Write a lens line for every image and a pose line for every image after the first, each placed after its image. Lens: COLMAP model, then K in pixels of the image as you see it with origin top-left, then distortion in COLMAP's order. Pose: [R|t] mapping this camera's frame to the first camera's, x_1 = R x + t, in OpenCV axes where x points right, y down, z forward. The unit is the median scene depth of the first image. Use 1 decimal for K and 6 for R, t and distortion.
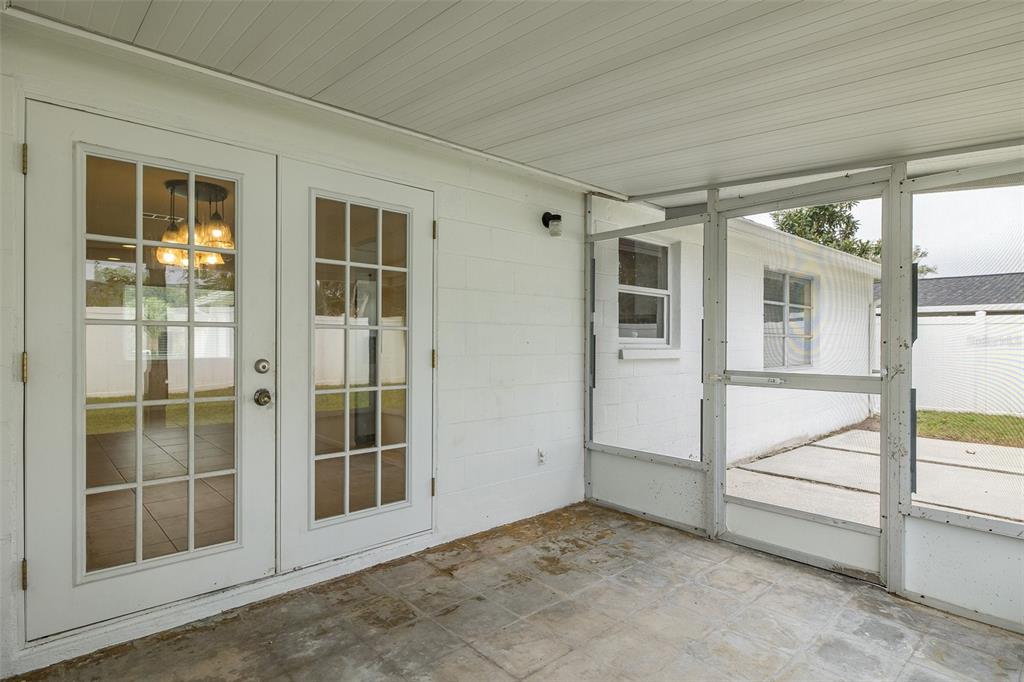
lens RADIAL K [[532.5, 0, 501.2], [0, 532.5, 340.5], [0, 0, 1]] dist [-0.000173, -0.000122]
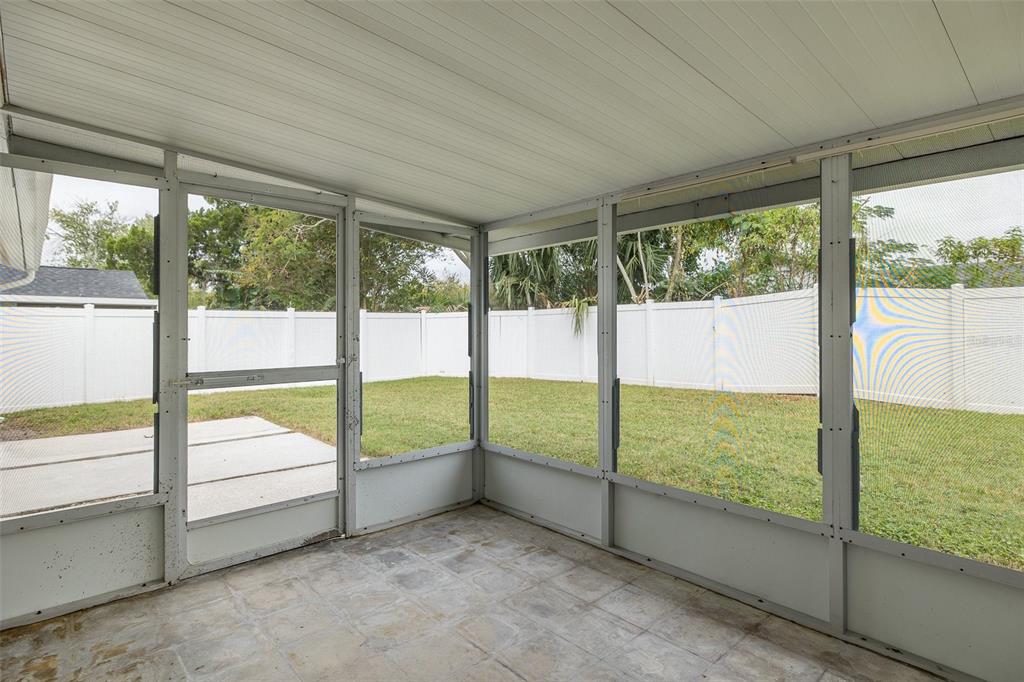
lens RADIAL K [[544.1, 0, 515.3], [0, 544.1, 324.2], [0, 0, 1]] dist [0.002312, -0.000318]
pose [[-0.015583, 0.006892, 0.999855, -0.477849], [0.005186, 0.999963, -0.006812, -0.014436], [-0.999865, 0.005079, -0.015618, 0.535282]]
